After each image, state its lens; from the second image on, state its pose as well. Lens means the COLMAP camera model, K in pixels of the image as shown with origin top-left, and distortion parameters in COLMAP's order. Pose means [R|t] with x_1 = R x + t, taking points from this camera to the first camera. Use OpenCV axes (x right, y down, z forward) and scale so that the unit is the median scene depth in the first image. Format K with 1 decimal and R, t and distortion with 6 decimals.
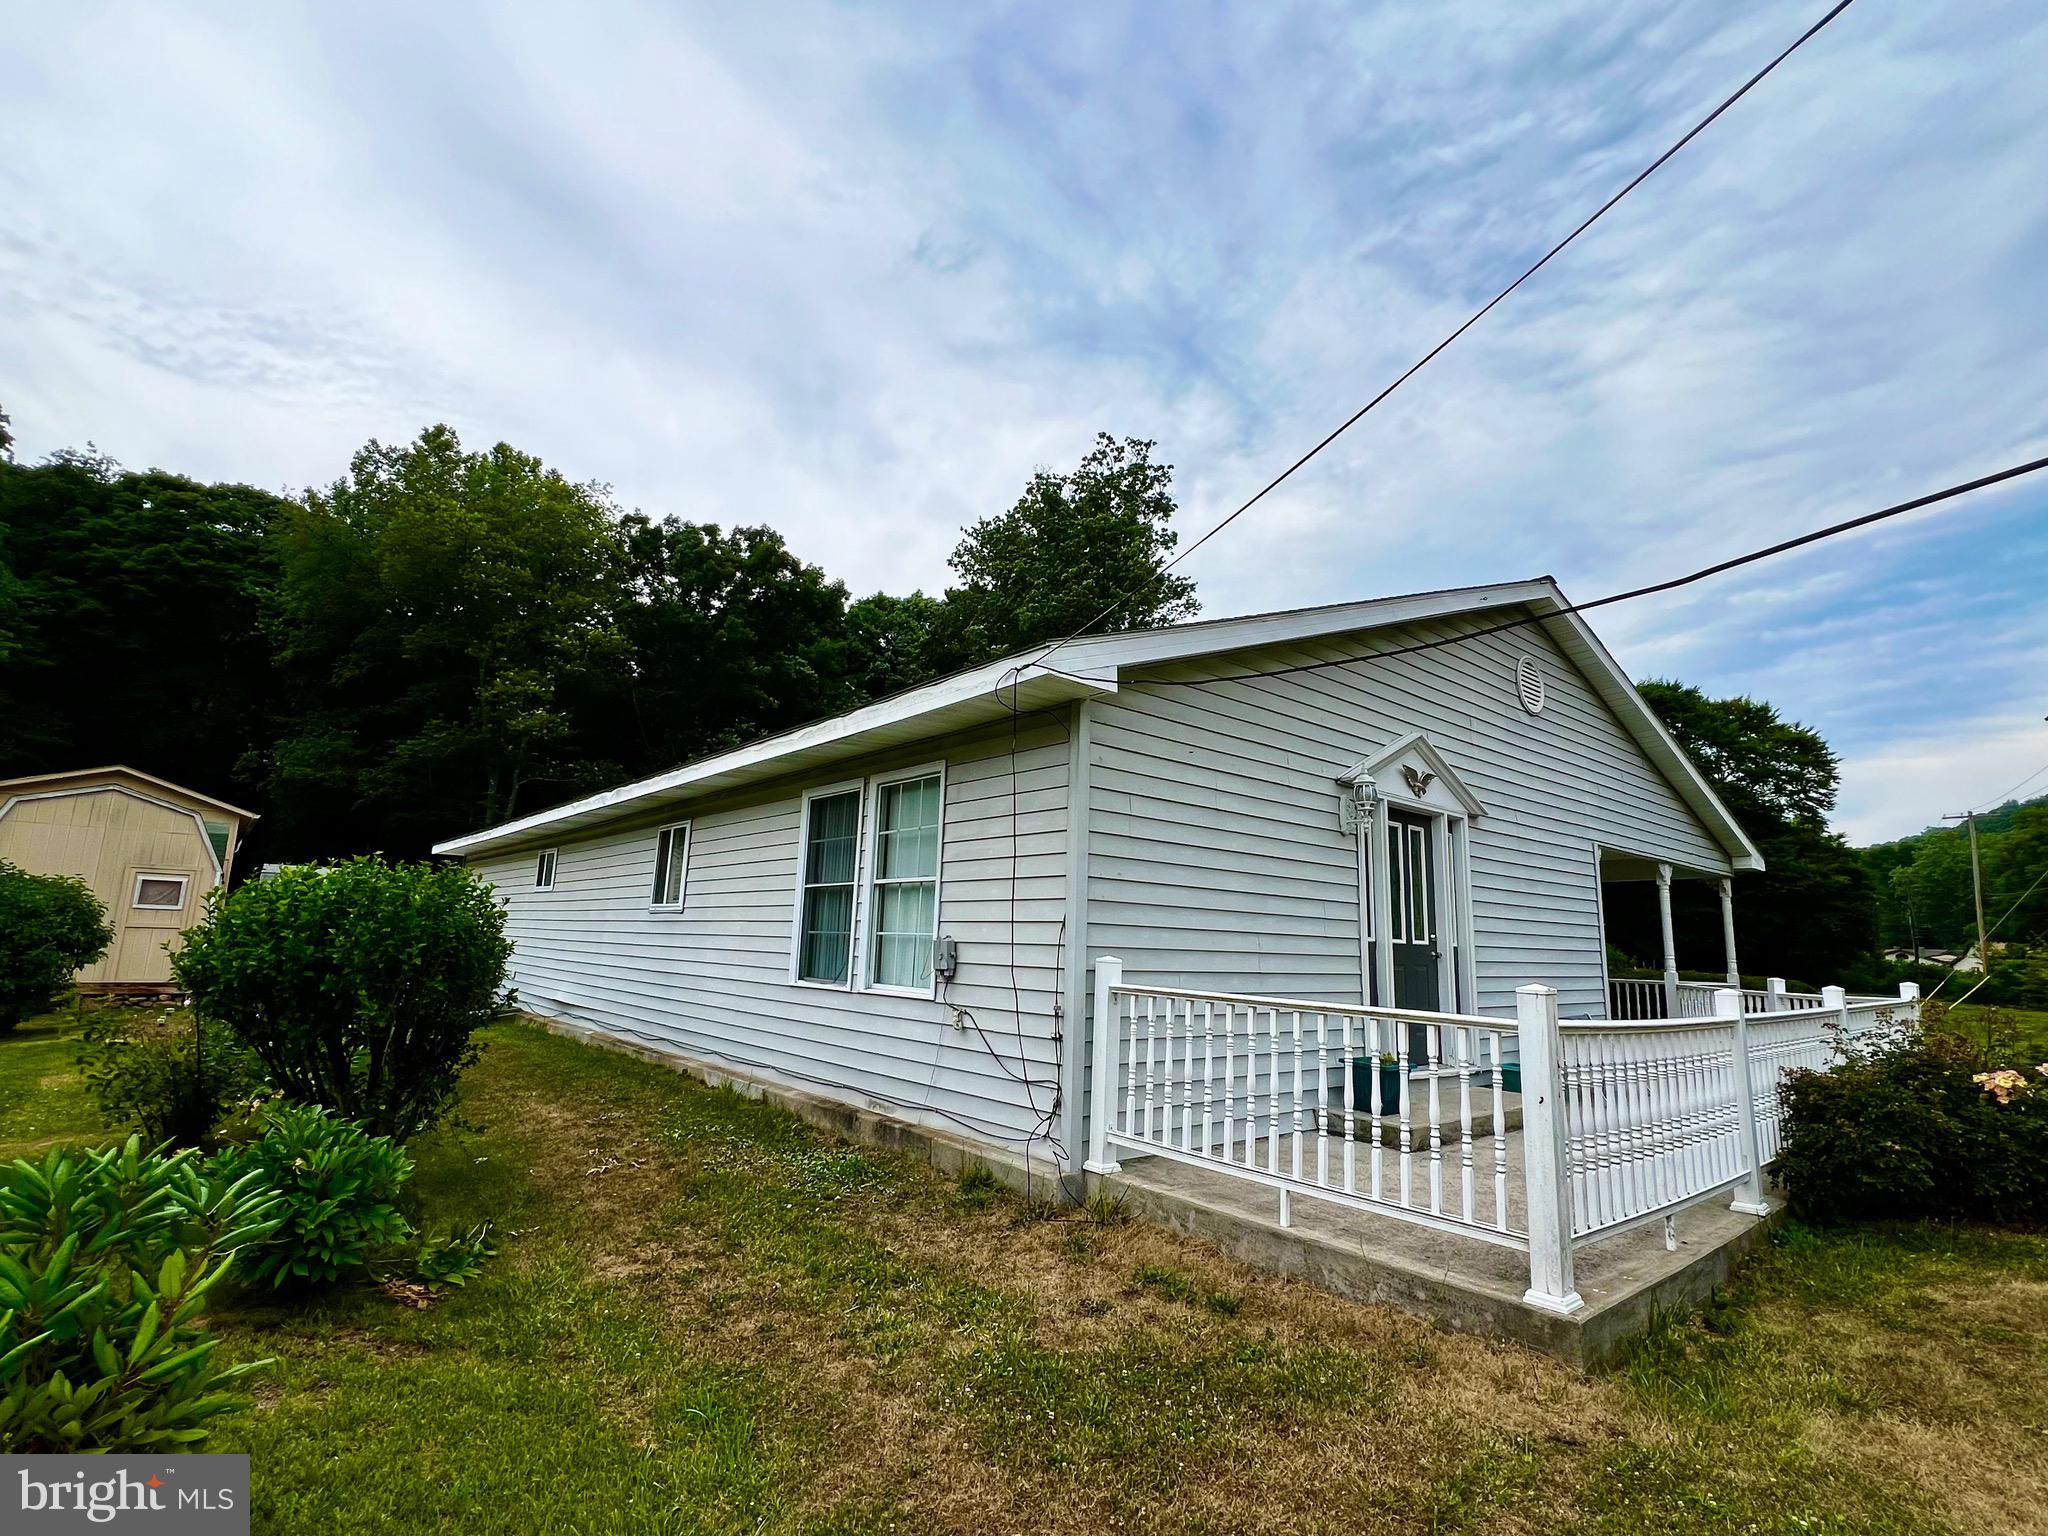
lens RADIAL K [[973.2, 0, 1024.0], [0, 973.2, 768.0], [0, 0, 1]] dist [-0.030646, -0.000088]
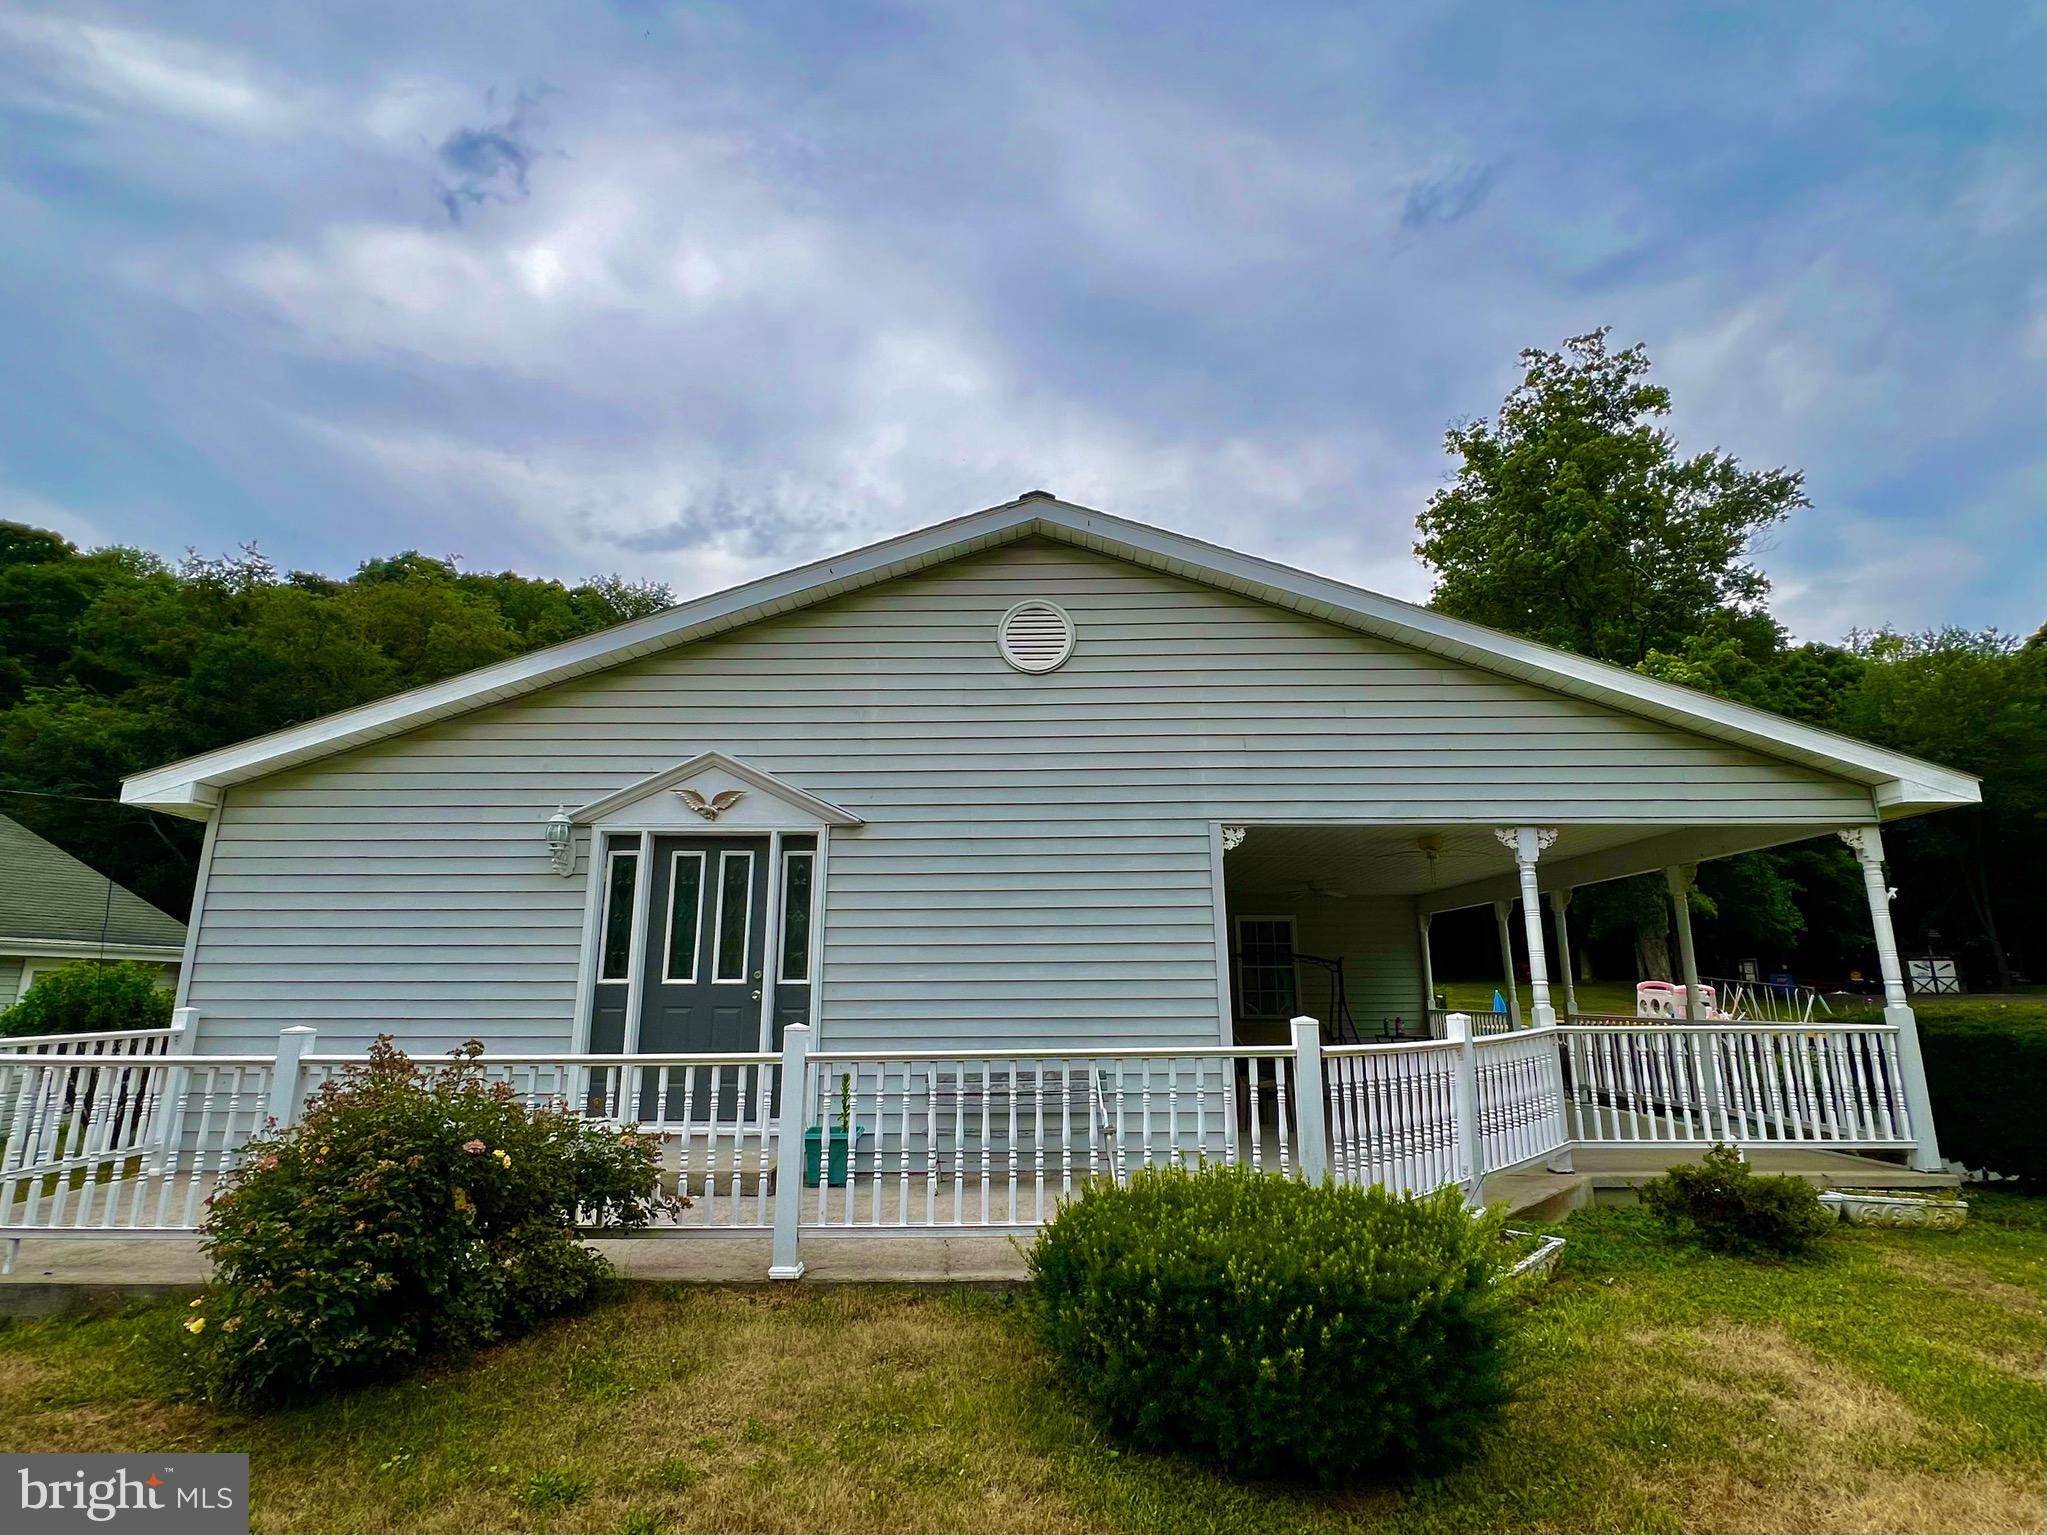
lens RADIAL K [[980.2, 0, 1023.5], [0, 980.2, 767.5], [0, 0, 1]] dist [0.012545, -0.000020]
pose [[0.760629, -0.180547, -0.623576, 0.952895], [0.150257, 0.983428, -0.101455, 0.091912], [0.631559, -0.016527, 0.775152, 0.402308]]
